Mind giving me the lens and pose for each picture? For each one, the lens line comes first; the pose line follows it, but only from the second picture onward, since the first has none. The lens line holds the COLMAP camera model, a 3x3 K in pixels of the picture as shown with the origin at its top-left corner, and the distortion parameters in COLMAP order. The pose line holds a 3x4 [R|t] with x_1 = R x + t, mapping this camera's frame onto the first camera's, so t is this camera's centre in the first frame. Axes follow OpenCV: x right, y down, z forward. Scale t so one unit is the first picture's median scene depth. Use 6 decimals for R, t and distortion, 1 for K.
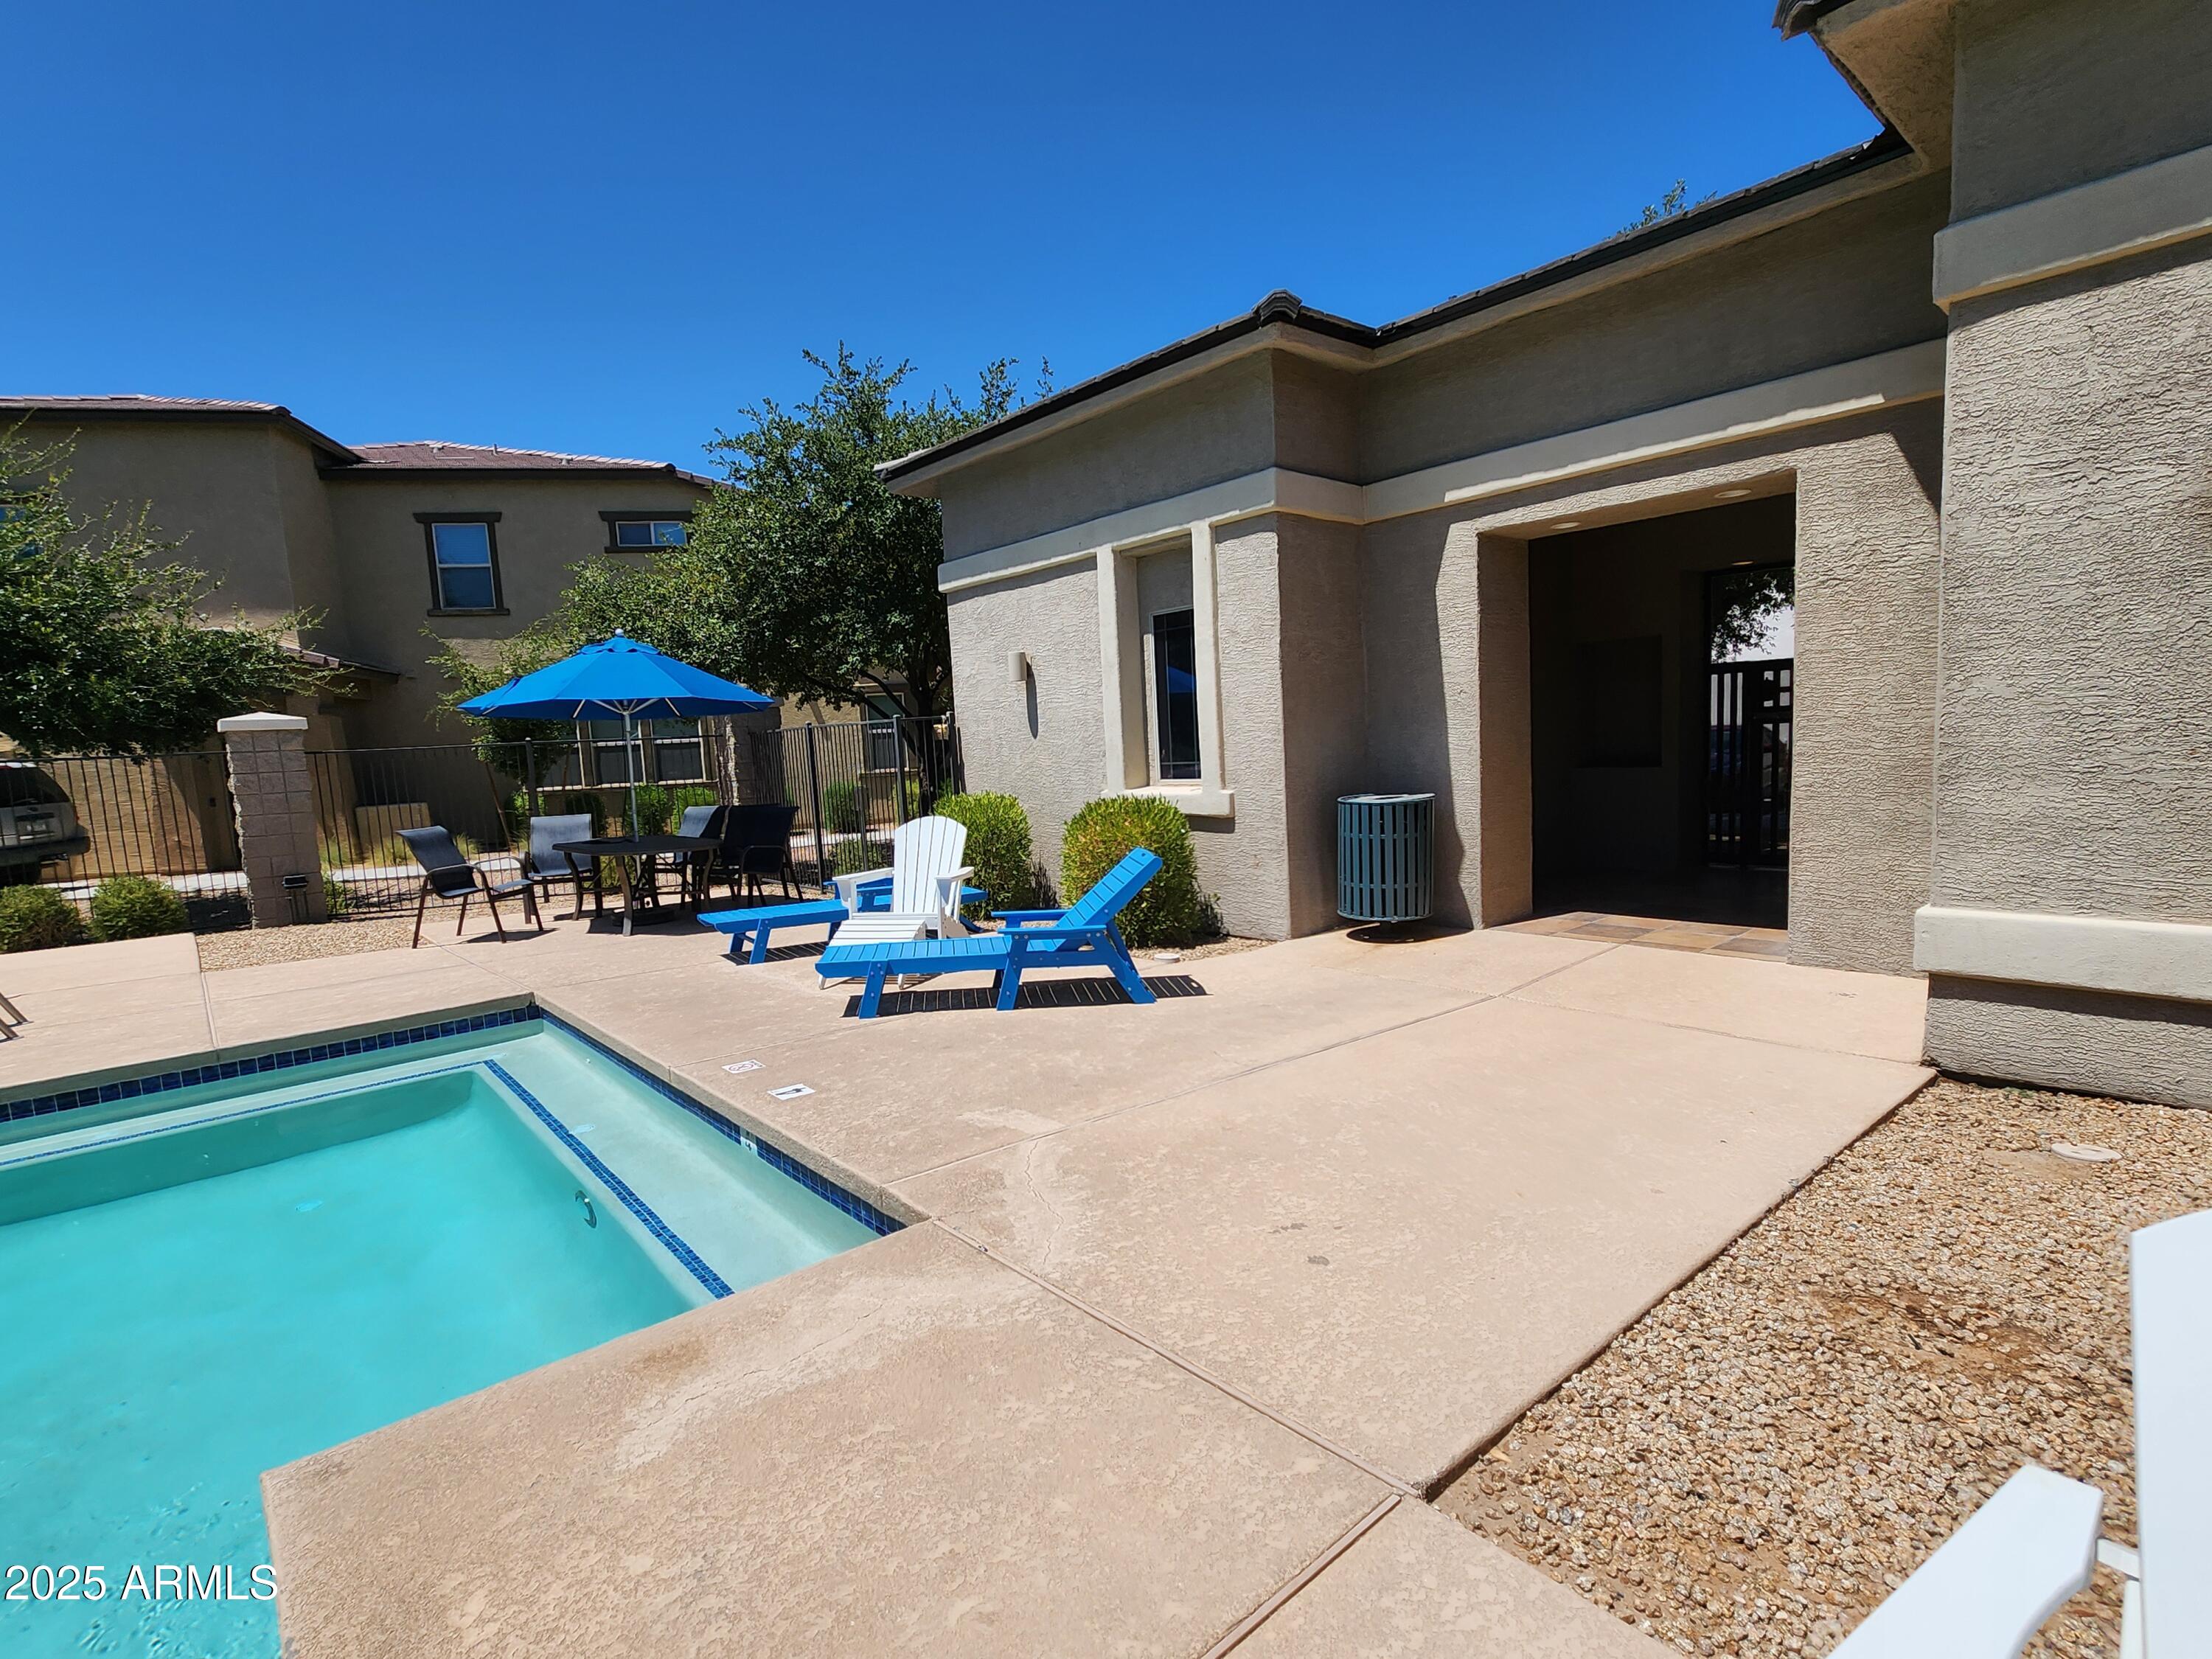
lens RADIAL K [[1060.7, 0, 1104.5], [0, 1060.7, 834.7], [0, 0, 1]] dist [-0.002405, 0.002450]
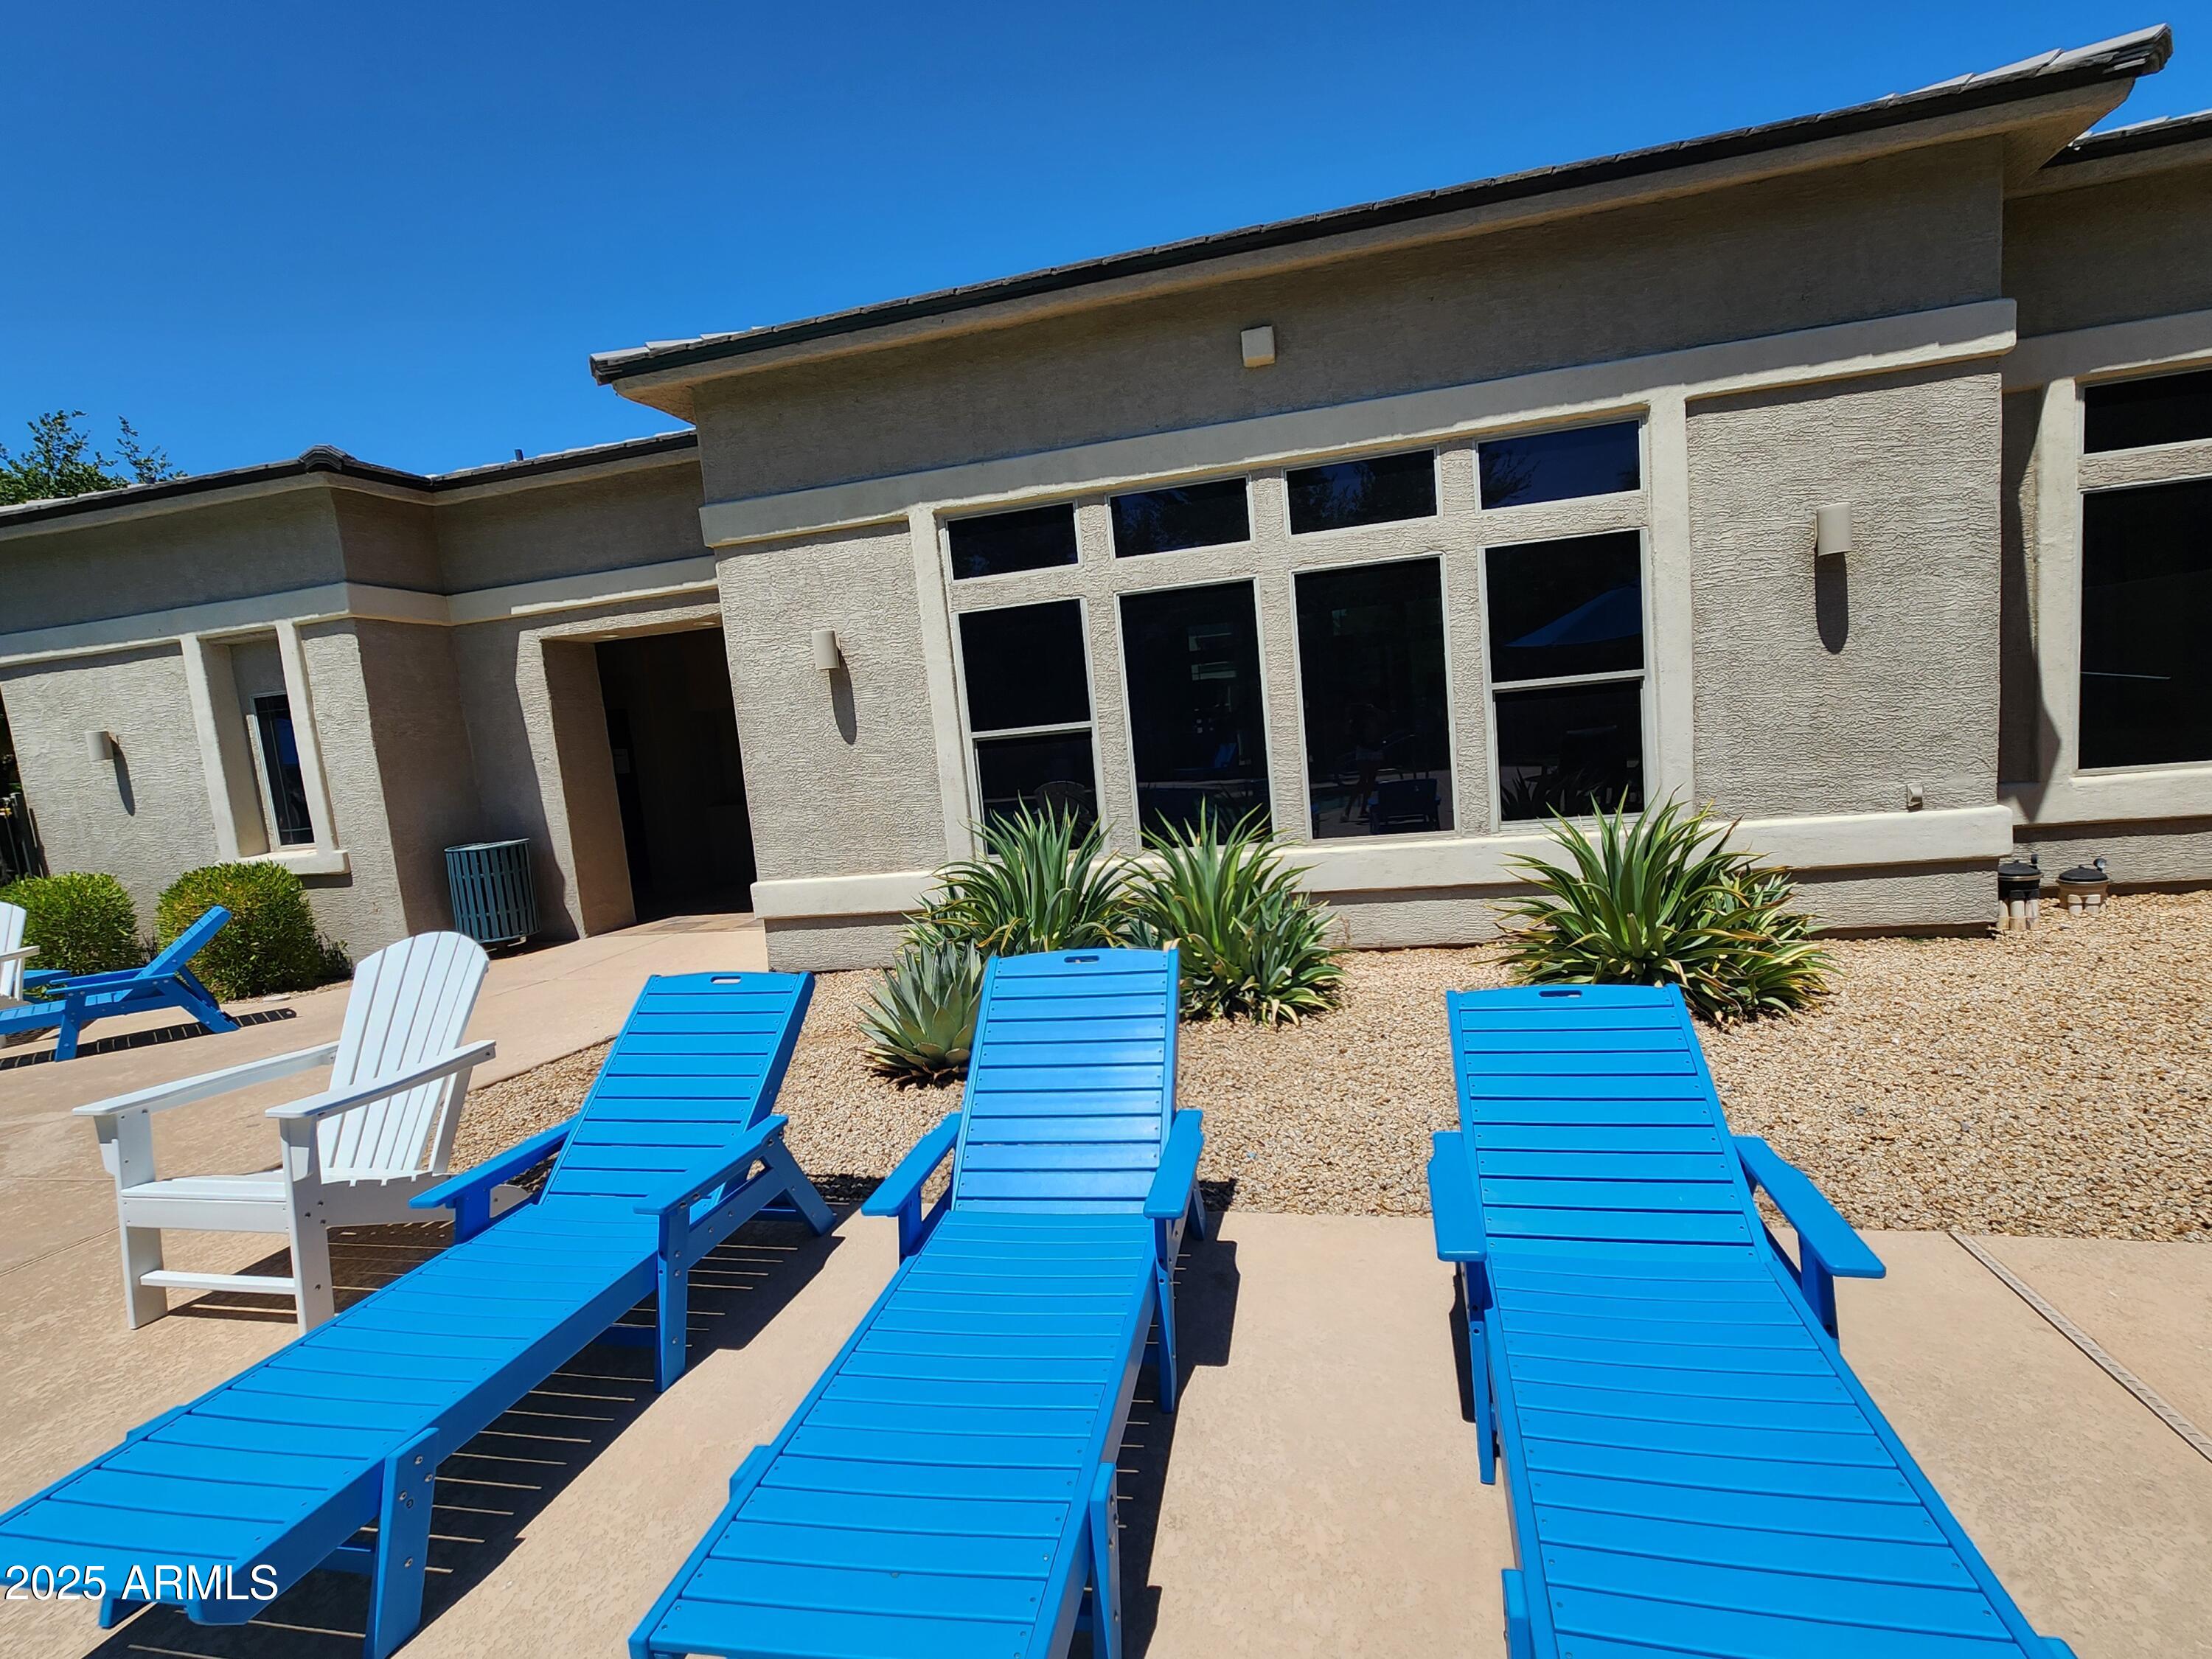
lens RADIAL K [[1060.7, 0, 1113.8], [0, 1060.7, 843.9], [0, 0, 1]] dist [-0.002405, 0.002450]
pose [[0.816996, -0.088427, 0.569823, 0.142272], [0.102250, 0.994728, 0.007763, 0.028104], [-0.567506, 0.051922, 0.821731, -0.423474]]
